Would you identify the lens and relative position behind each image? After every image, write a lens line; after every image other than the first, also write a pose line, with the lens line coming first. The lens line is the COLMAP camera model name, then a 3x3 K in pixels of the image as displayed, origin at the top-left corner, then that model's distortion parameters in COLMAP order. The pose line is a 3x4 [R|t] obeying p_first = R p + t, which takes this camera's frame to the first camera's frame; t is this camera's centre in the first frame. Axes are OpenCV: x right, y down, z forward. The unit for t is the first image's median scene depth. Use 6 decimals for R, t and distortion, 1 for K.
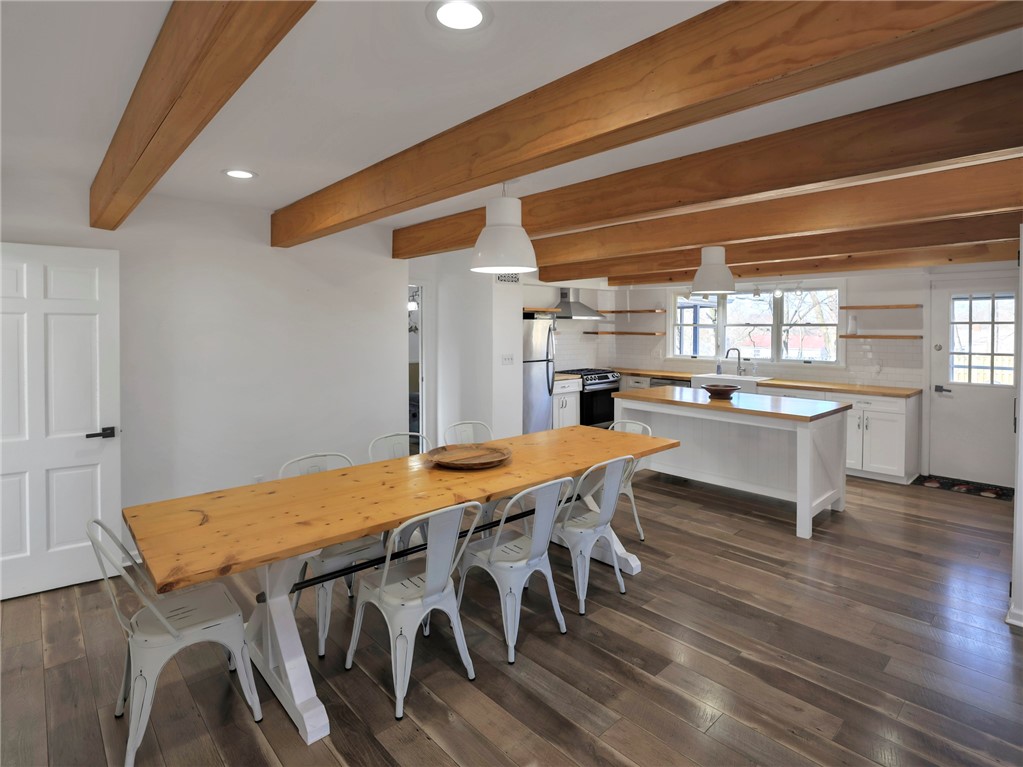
lens RADIAL K [[534.3, 0, 511.5], [0, 534.3, 383.5], [0, 0, 1]] dist [-0.045486, -0.000282]
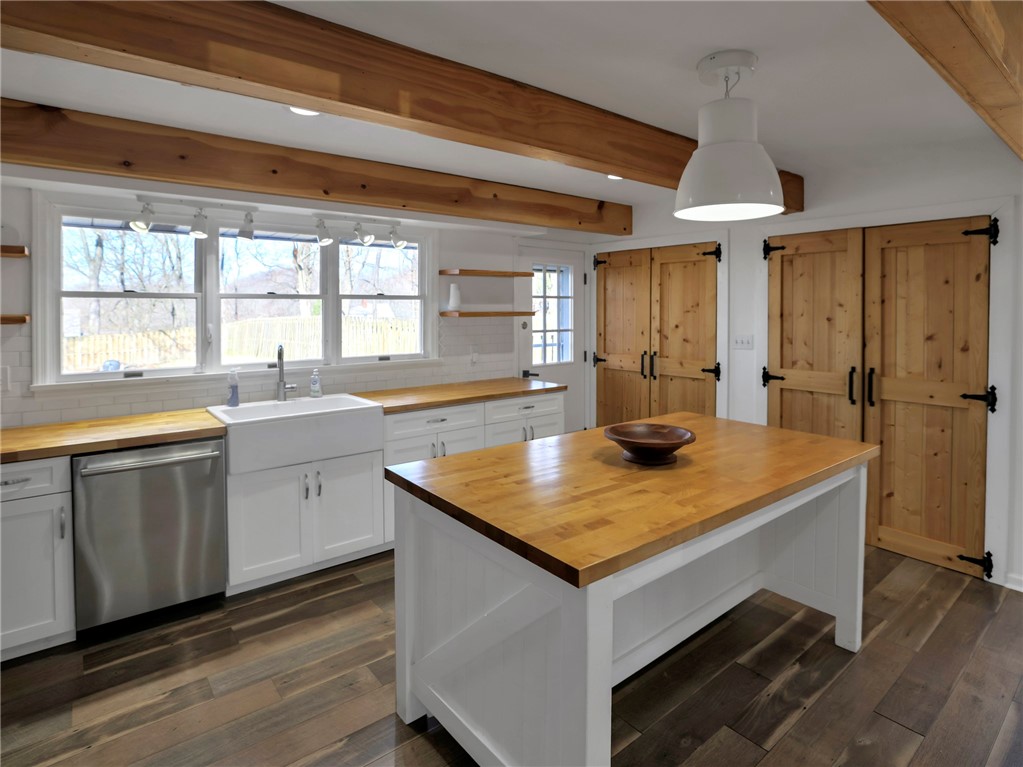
lens RADIAL K [[534.3, 0, 511.5], [0, 534.3, 383.5], [0, 0, 1]] dist [-0.045486, -0.000282]
pose [[0.067085, -0.141075, 0.987723, -0.058313], [0.096609, 0.986220, 0.134299, -0.093937], [-0.993059, 0.086413, 0.079789, 0.938261]]
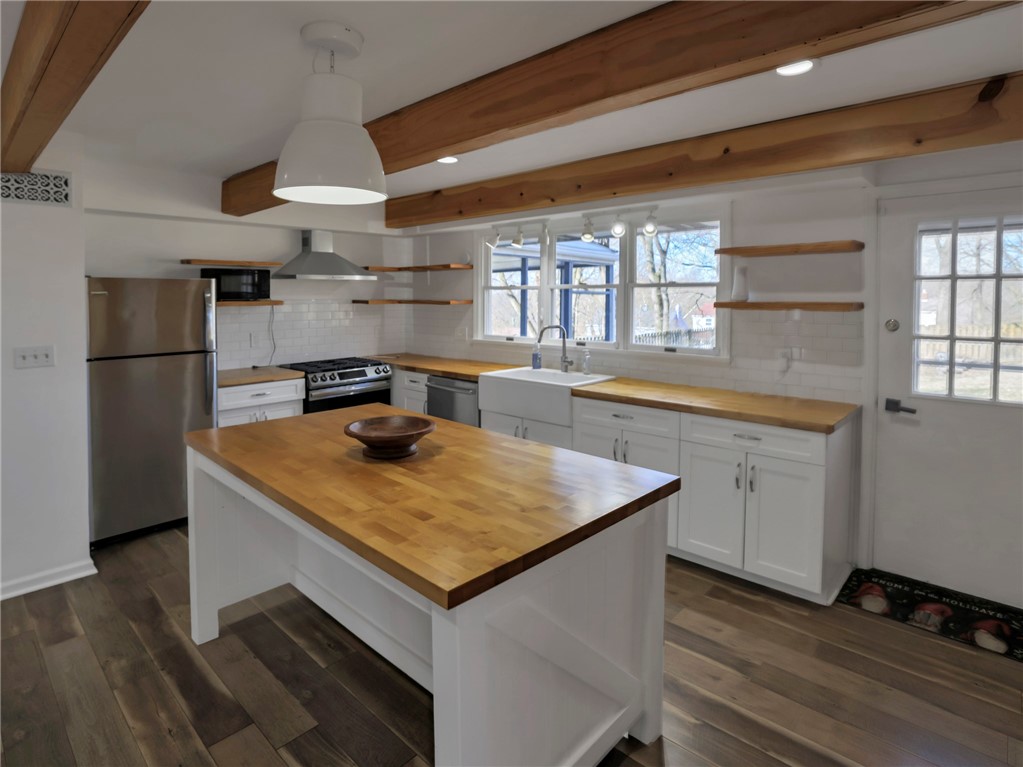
lens RADIAL K [[551.1, 0, 484.5], [0, 551.1, 366.8], [0, 0, 1]] dist [-0.052322, -0.000077]
pose [[0.998856, -0.010122, 0.046728, 0.381080], [0.009008, 0.999672, 0.023989, -0.044027], [-0.046956, -0.023541, 0.998620, 0.471190]]
